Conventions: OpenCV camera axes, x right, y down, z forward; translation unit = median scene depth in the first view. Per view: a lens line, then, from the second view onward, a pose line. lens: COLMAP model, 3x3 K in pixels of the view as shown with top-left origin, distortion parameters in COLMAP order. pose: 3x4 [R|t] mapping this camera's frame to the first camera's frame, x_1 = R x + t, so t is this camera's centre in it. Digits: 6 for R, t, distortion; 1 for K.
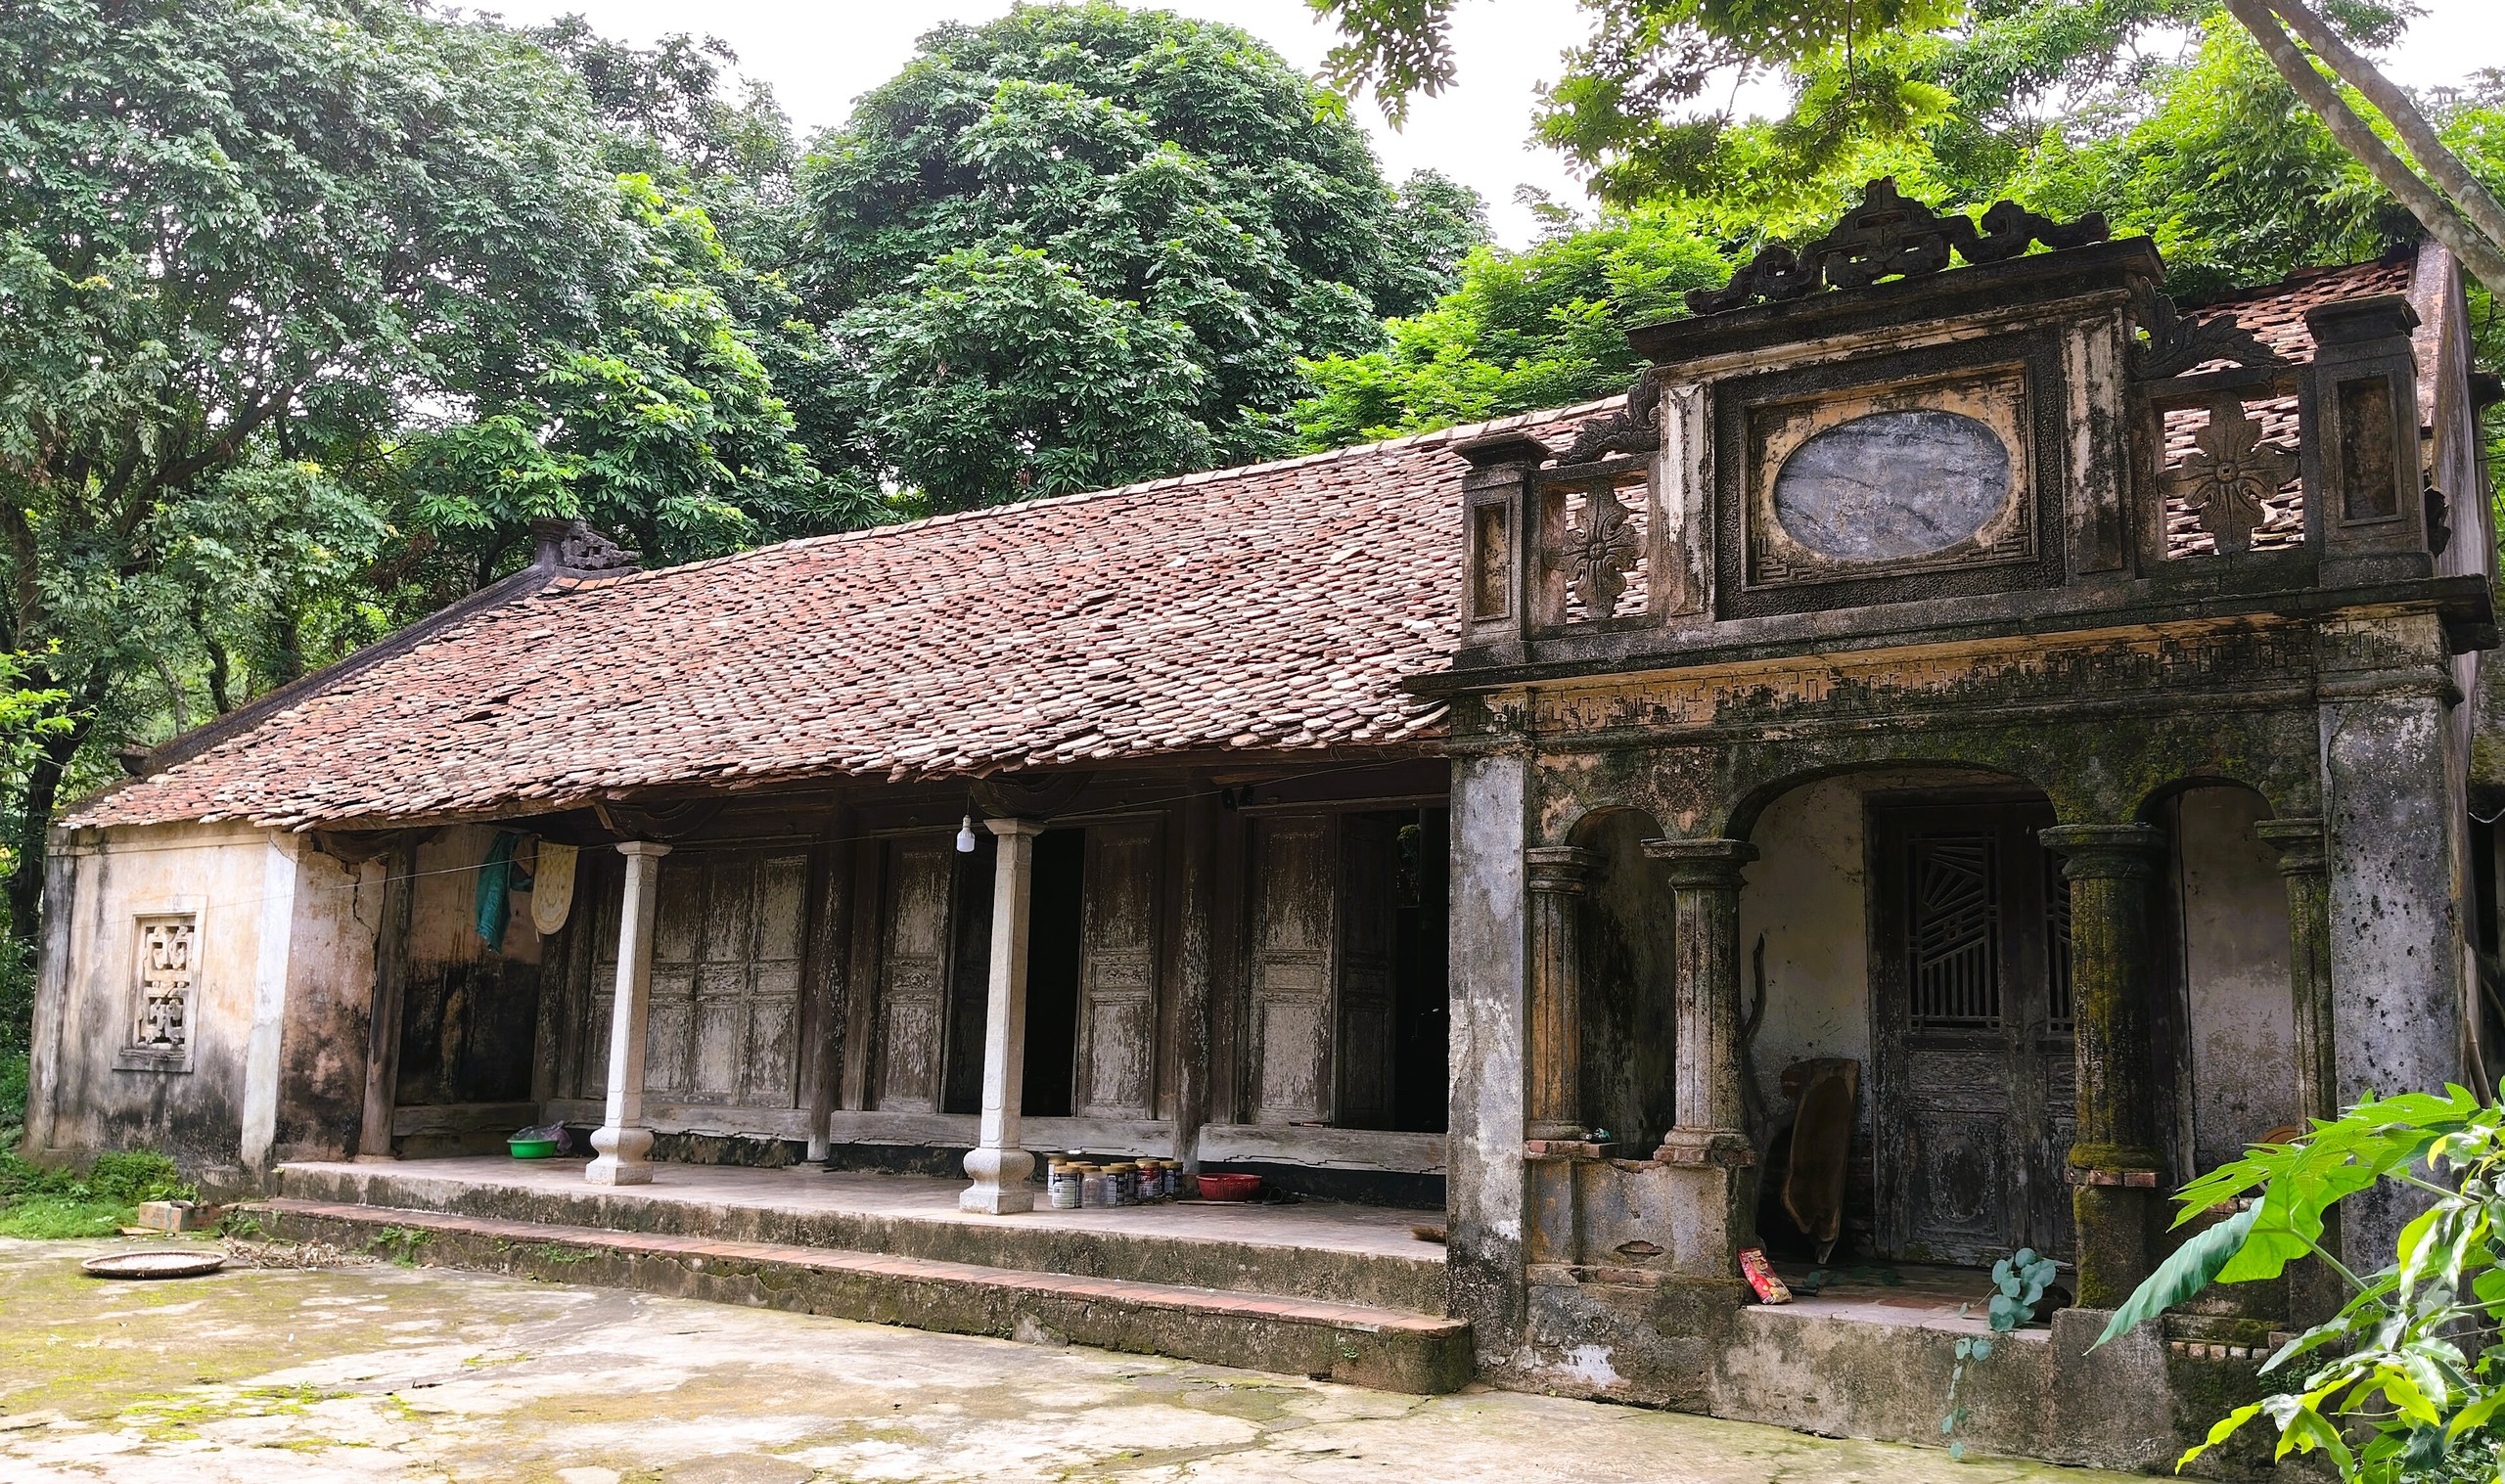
lens RADIAL K [[2104.2, 0, 1252.5], [0, 2104.2, 742.0], [0, 0, 1]] dist [0.001336, -0.003646]
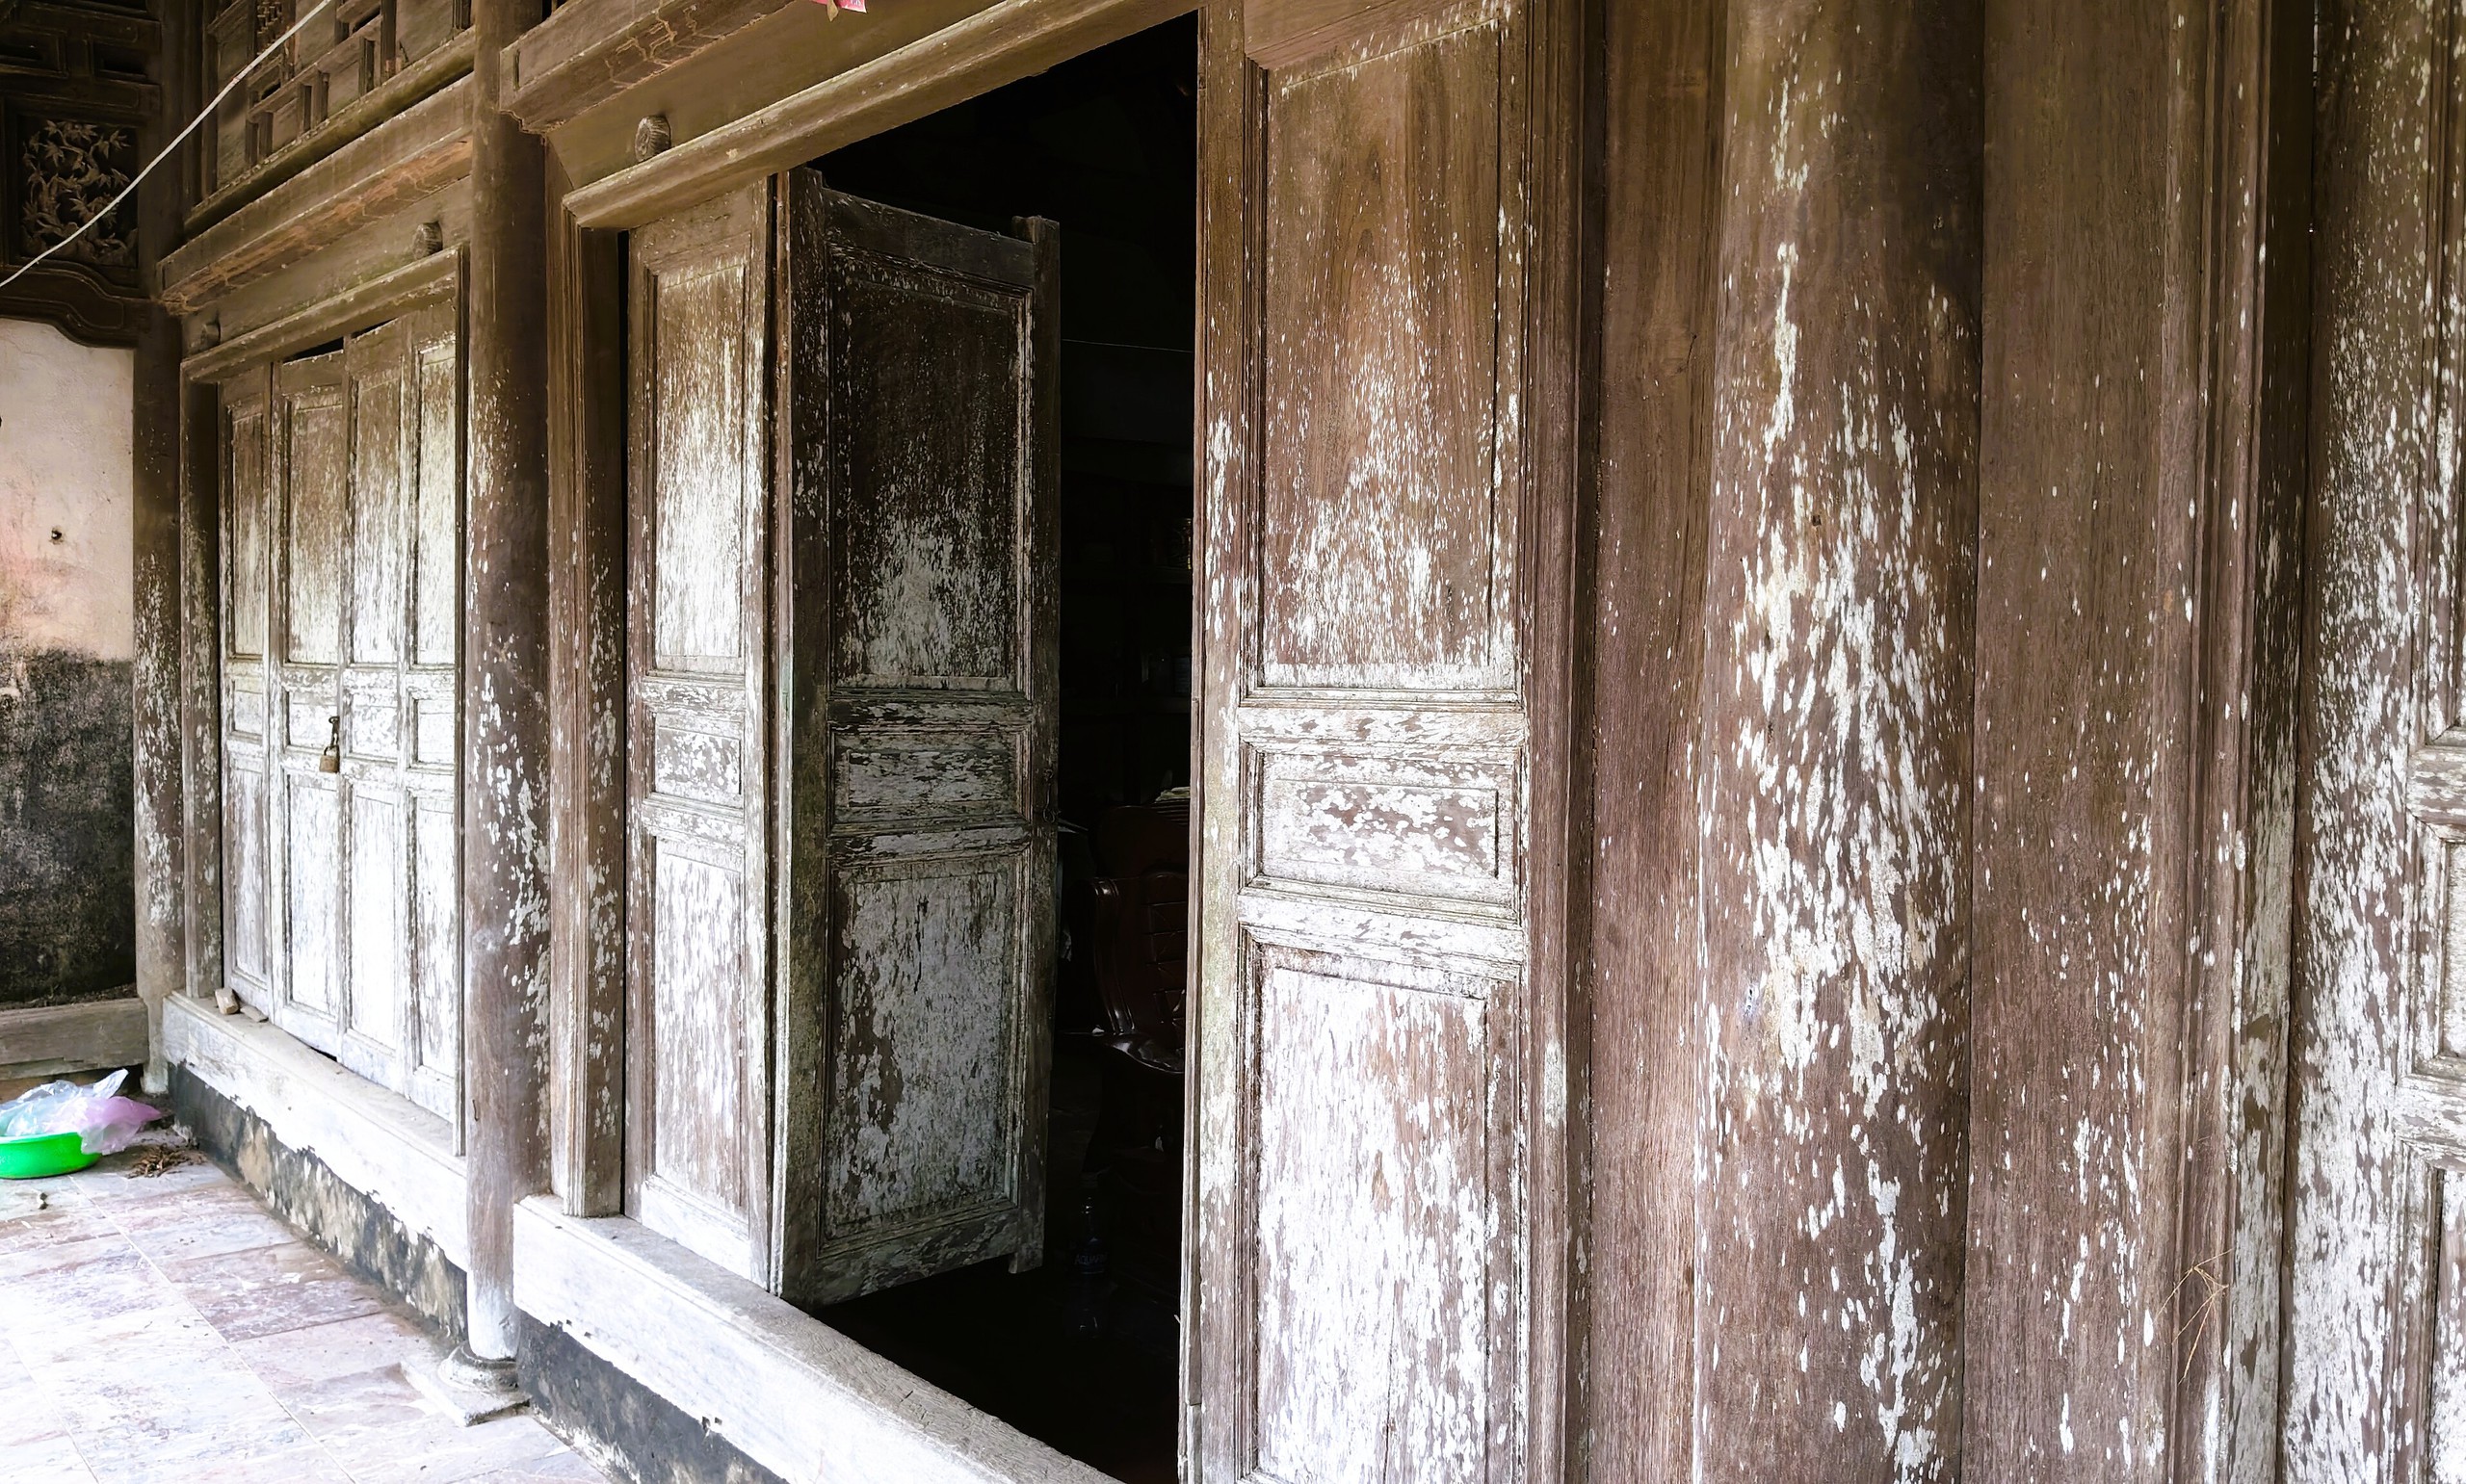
lens RADIAL K [[2008.9, 0, 1304.6], [0, 2008.9, 769.8], [0, 0, 1]] dist [0.162716, -0.594413]
pose [[0.968216, -0.008530, -0.249971, -0.026444], [0.063482, 0.975072, 0.212614, 0.071465], [0.241926, -0.221725, 0.944621, 0.851668]]
